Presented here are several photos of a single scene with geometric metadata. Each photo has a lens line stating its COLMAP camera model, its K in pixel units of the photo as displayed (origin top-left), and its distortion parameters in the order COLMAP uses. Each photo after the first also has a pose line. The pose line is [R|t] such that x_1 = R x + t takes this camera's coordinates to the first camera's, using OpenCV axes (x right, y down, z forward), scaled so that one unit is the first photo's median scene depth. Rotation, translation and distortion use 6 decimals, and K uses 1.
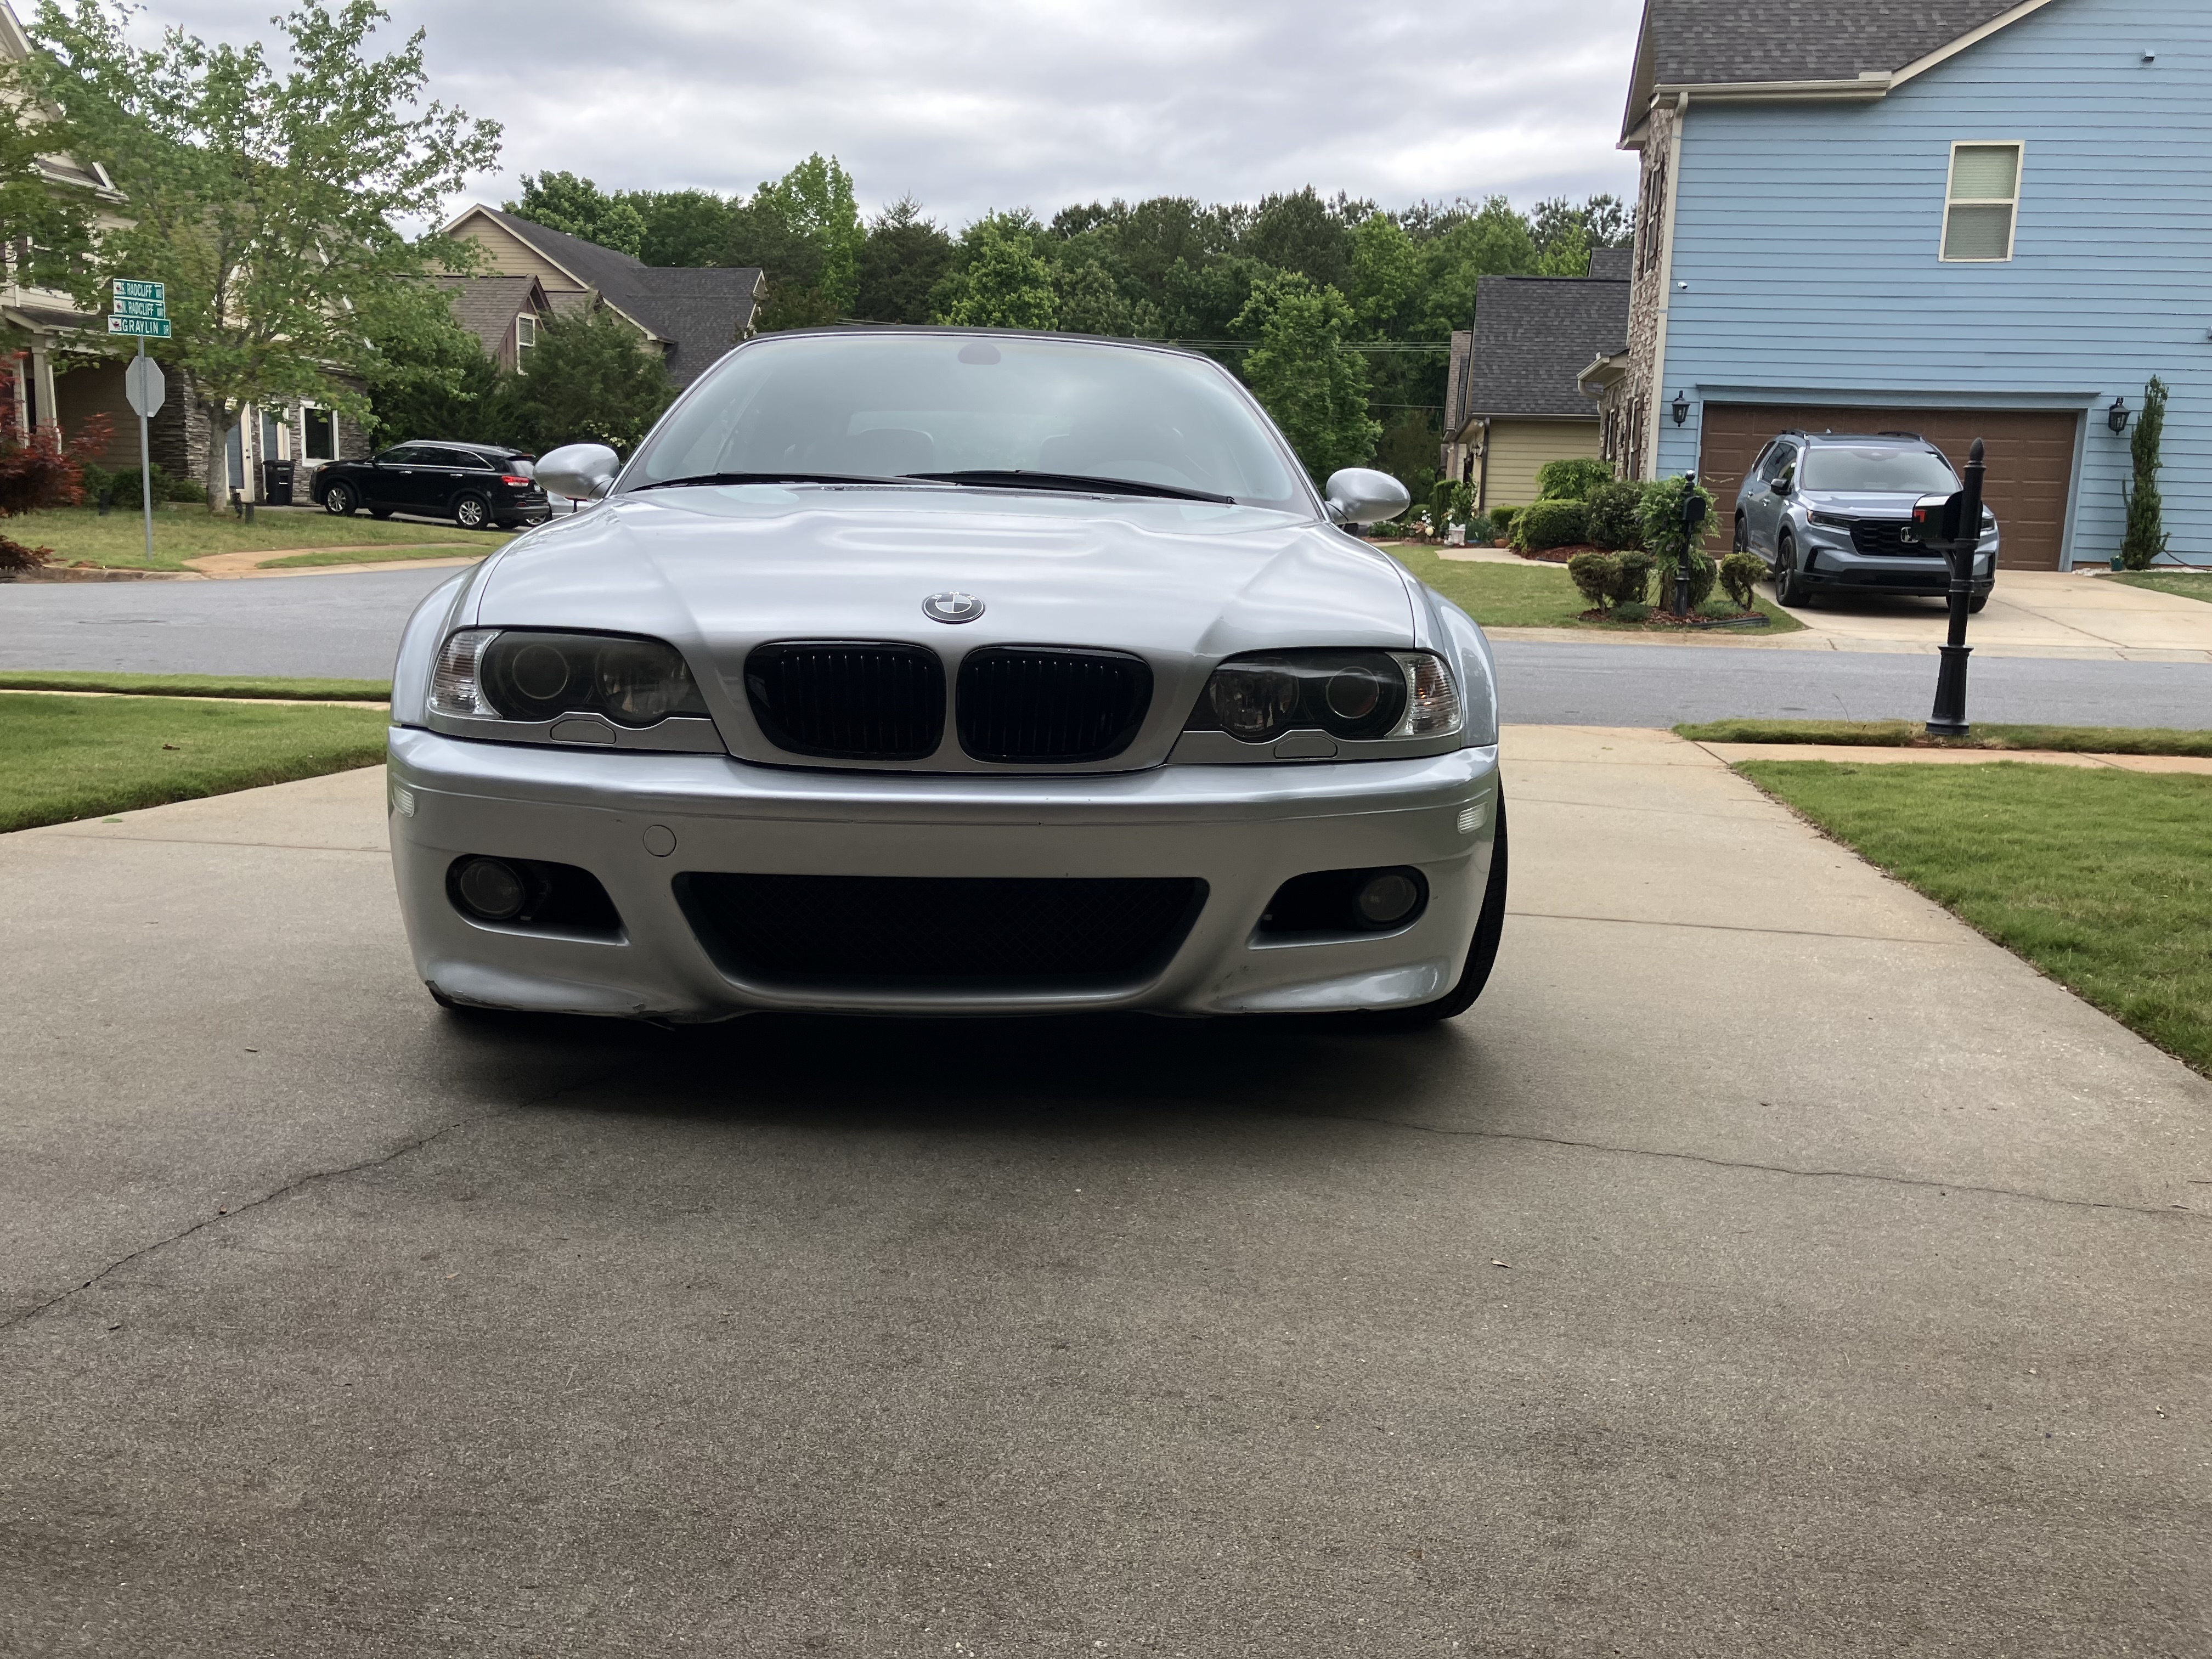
lens RADIAL K [[1843.3, 0, 1103.0], [0, 1843.3, 831.9], [0, 0, 1]] dist [0.006591, 0.014695]
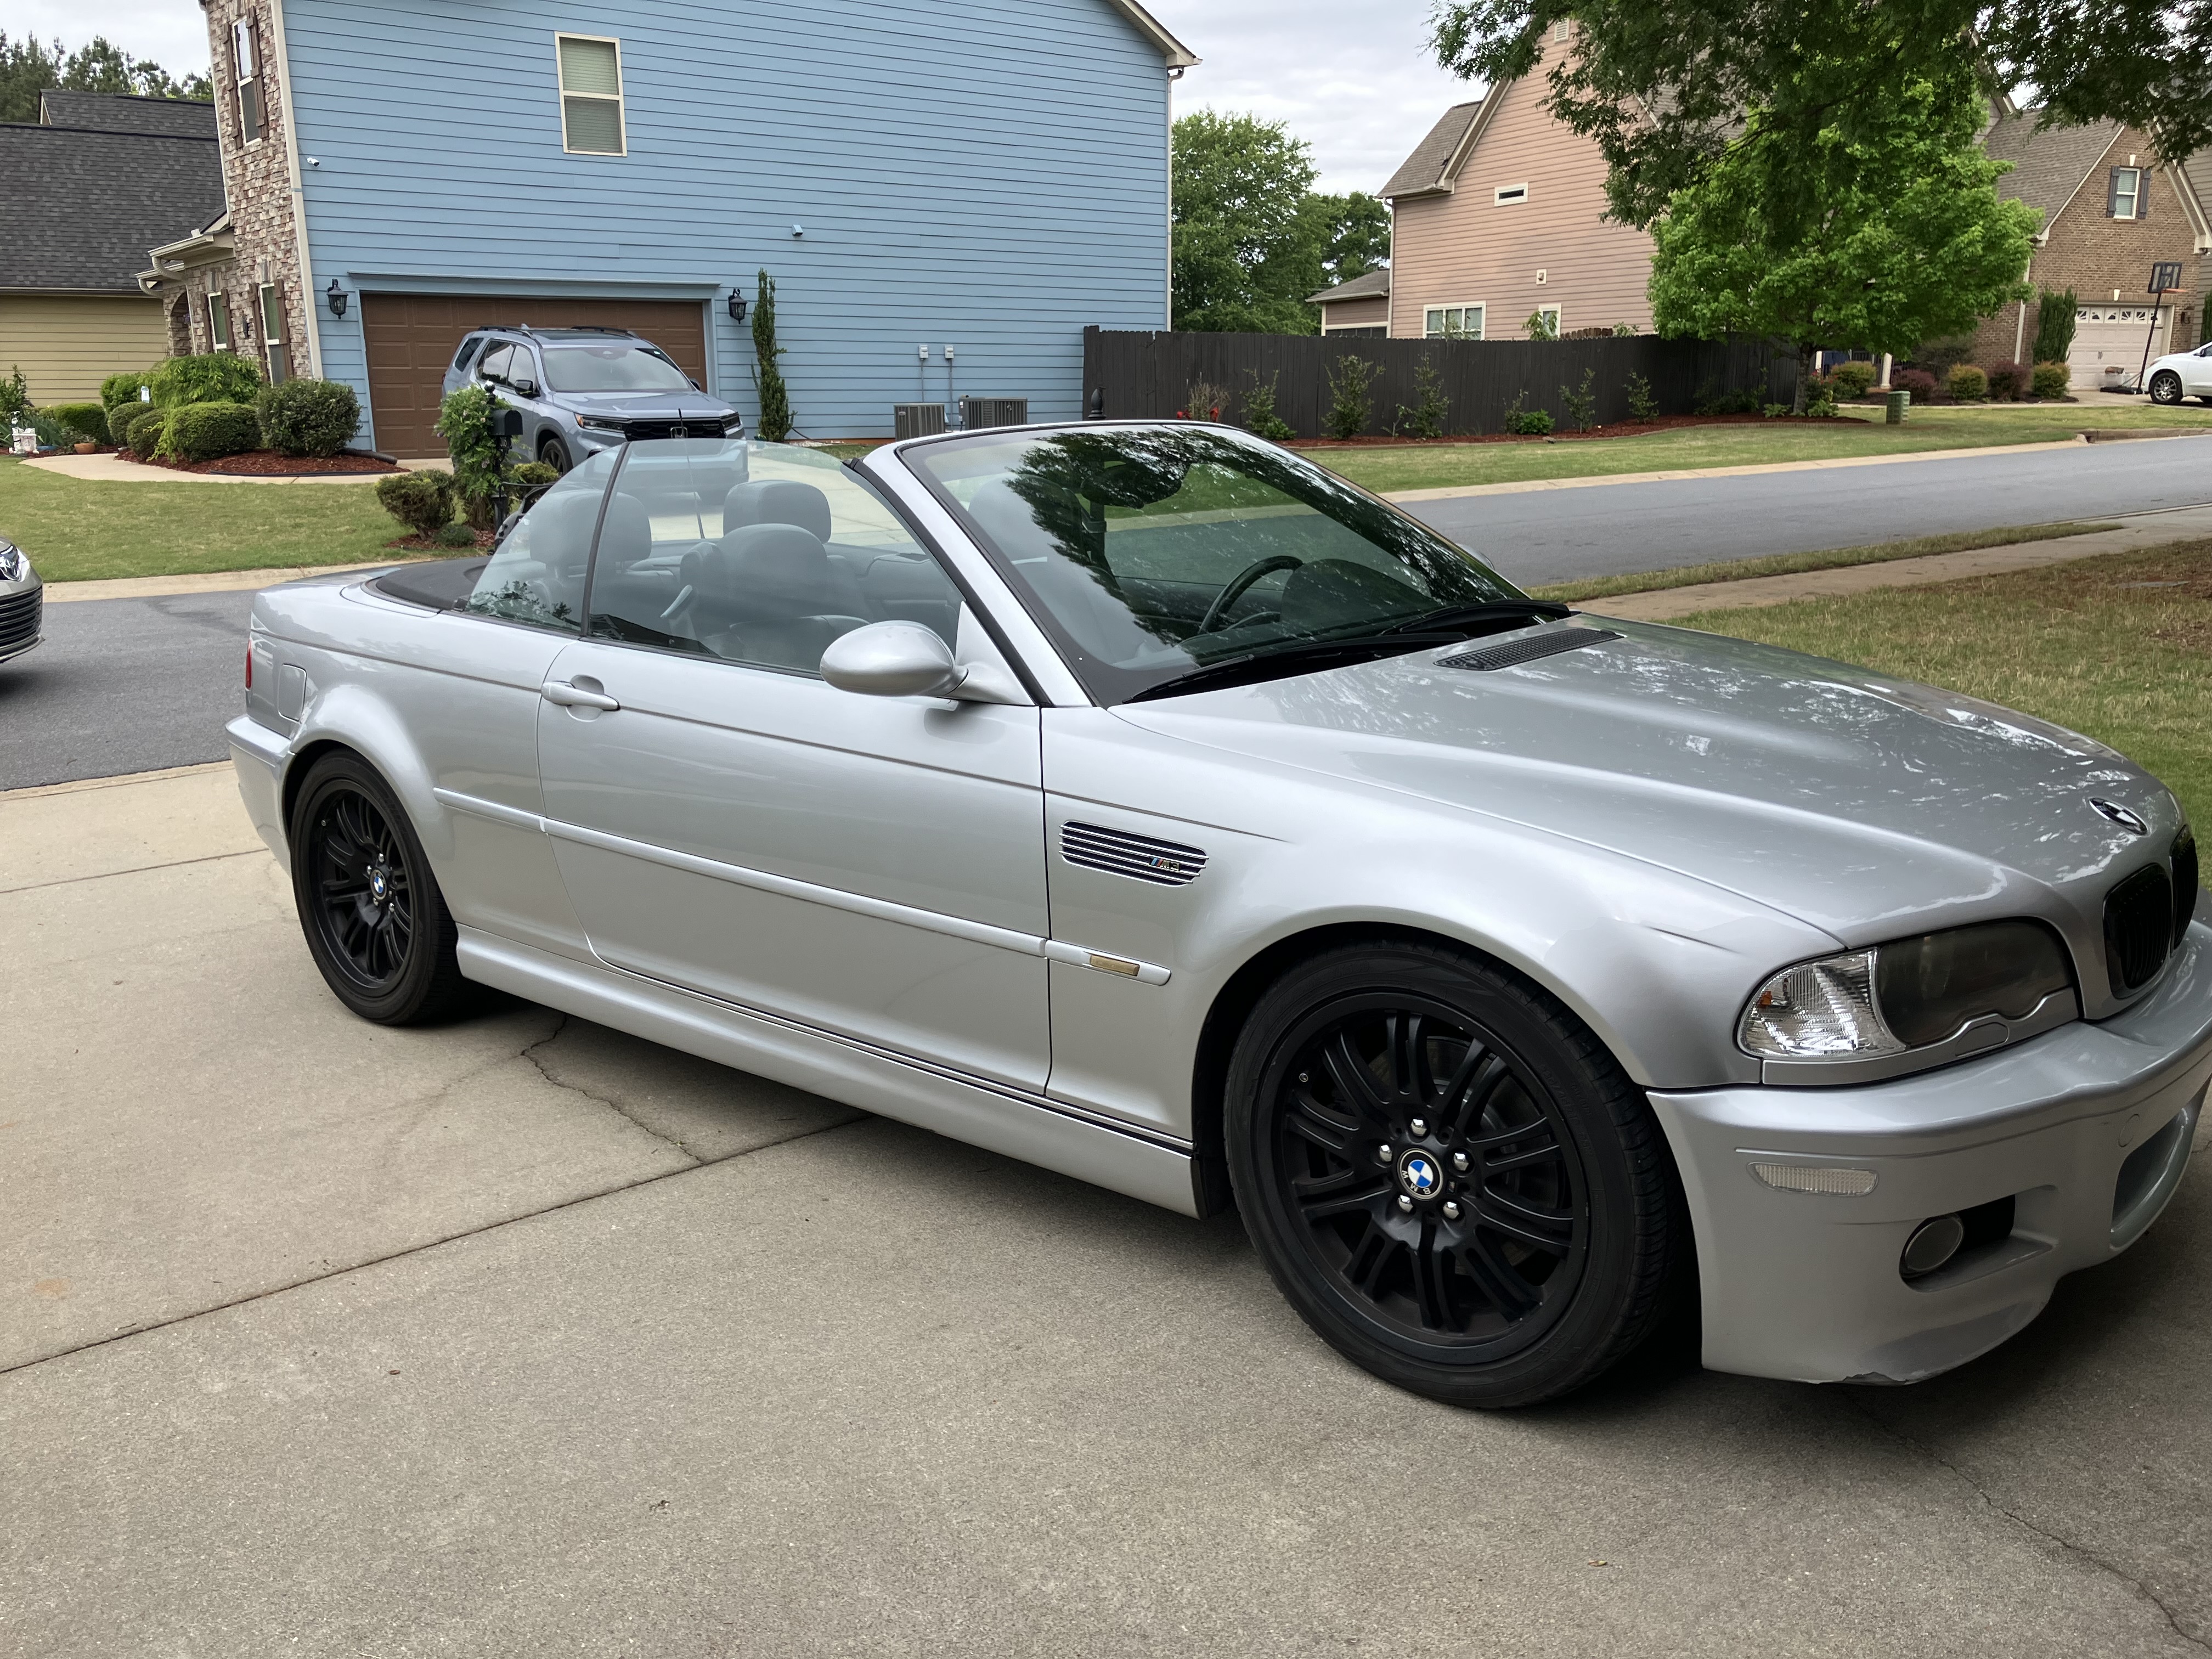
lens RADIAL K [[1843.3, 0, 1118.8], [0, 1843.3, 825.5], [0, 0, 1]] dist [0.006591, 0.014695]
pose [[0.685288, -0.207053, 0.698218, -0.126834], [0.156158, 0.978210, 0.136817, -0.037107], [-0.711333, 0.015273, 0.702689, 0.072248]]
